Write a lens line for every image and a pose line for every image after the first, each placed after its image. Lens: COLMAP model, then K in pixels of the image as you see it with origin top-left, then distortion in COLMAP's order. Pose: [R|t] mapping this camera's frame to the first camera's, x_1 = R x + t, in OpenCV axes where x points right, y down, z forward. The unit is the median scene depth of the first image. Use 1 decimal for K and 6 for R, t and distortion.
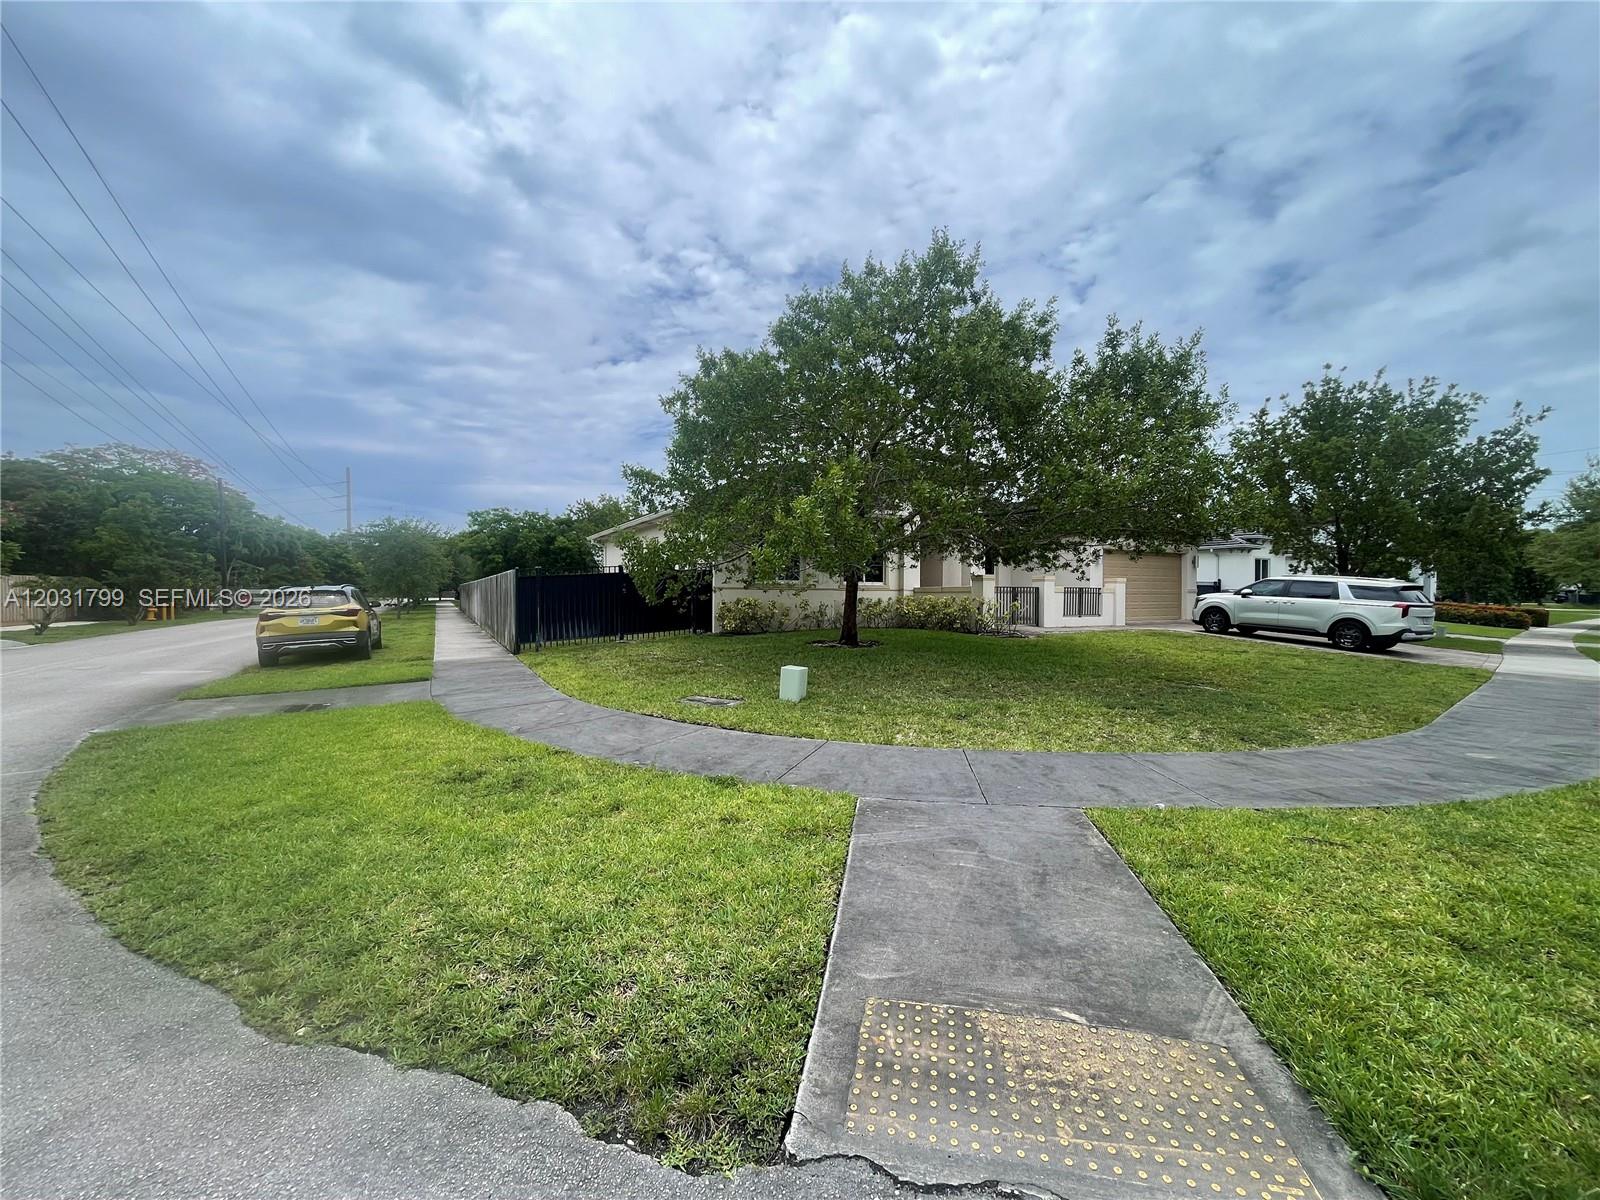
lens RADIAL K [[652.5, 0, 800.0], [0, 652.5, 600.0], [0, 0, 1]] dist [-0.000366, -0.000196]
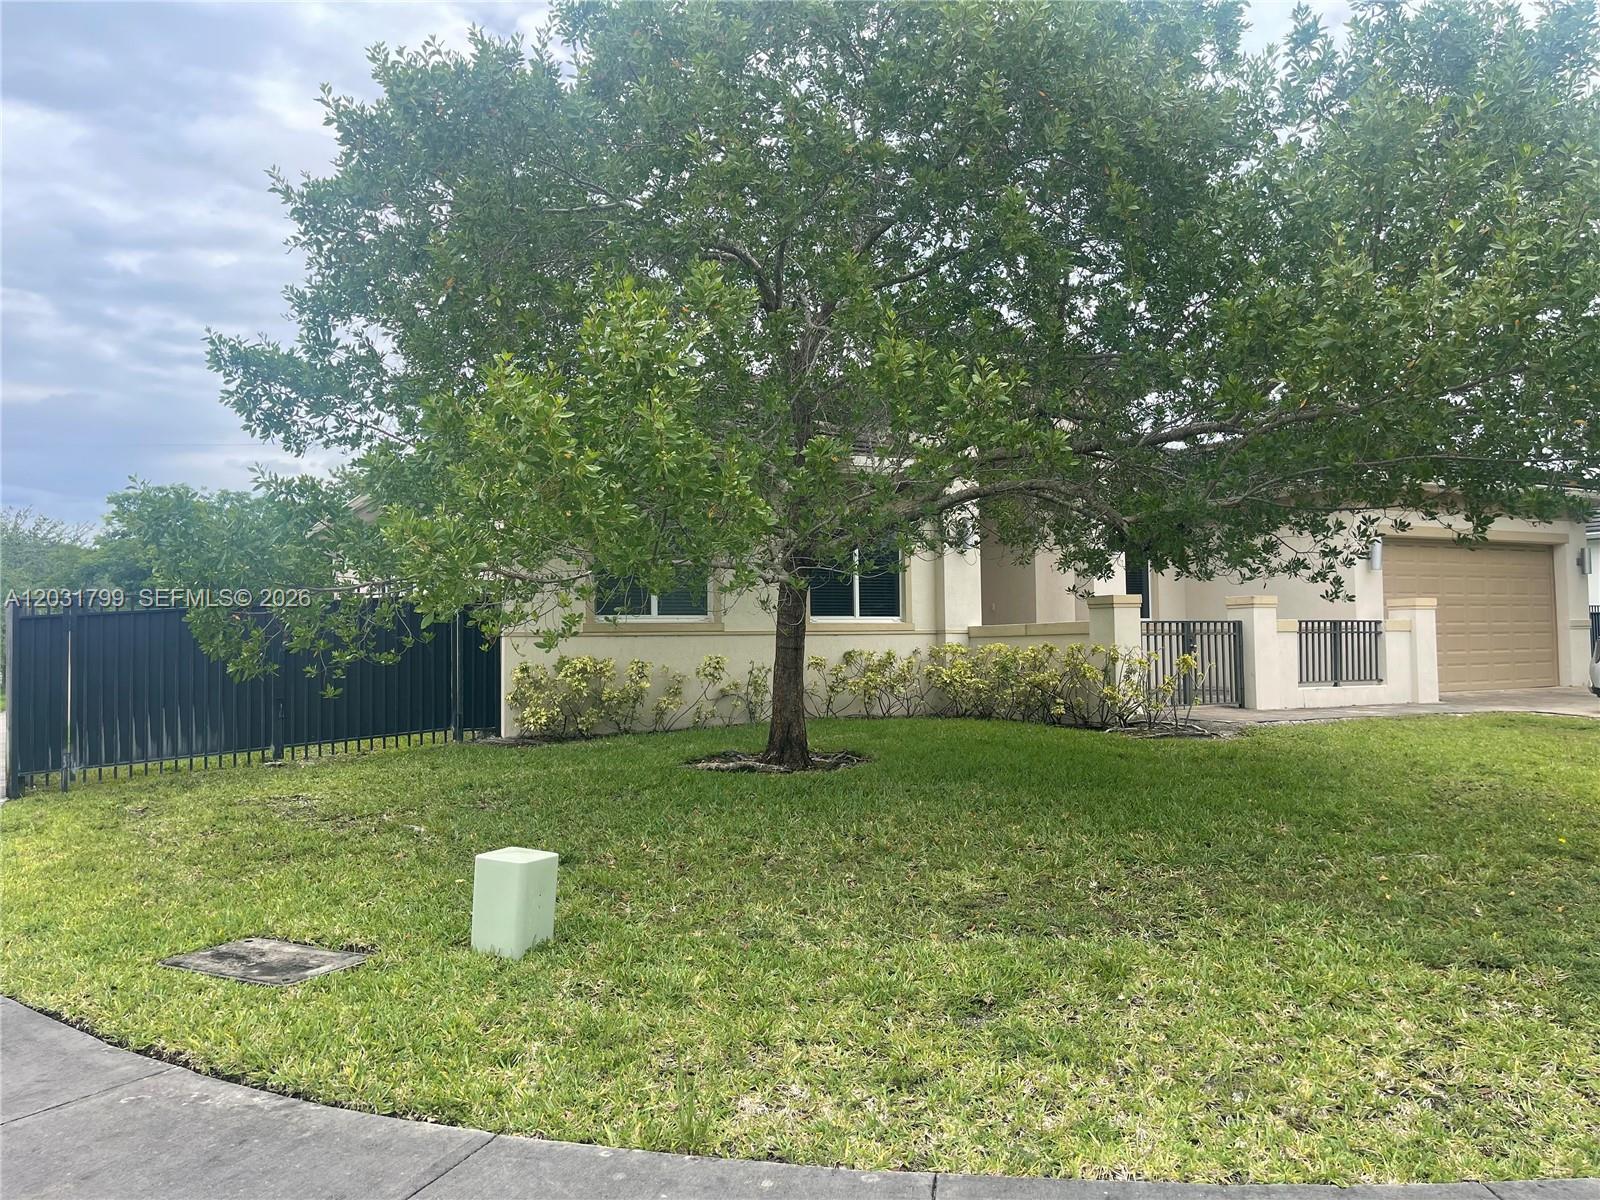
lens RADIAL K [[1178.4, 0, 816.9], [0, 1178.4, 592.4], [0, 0, 1]] dist [0.072210, -0.107708]
pose [[0.999801, -0.018956, -0.006179, 0.086948], [0.018584, 0.998287, -0.055475, 0.000920], [0.007220, 0.055349, 0.998441, 0.196483]]
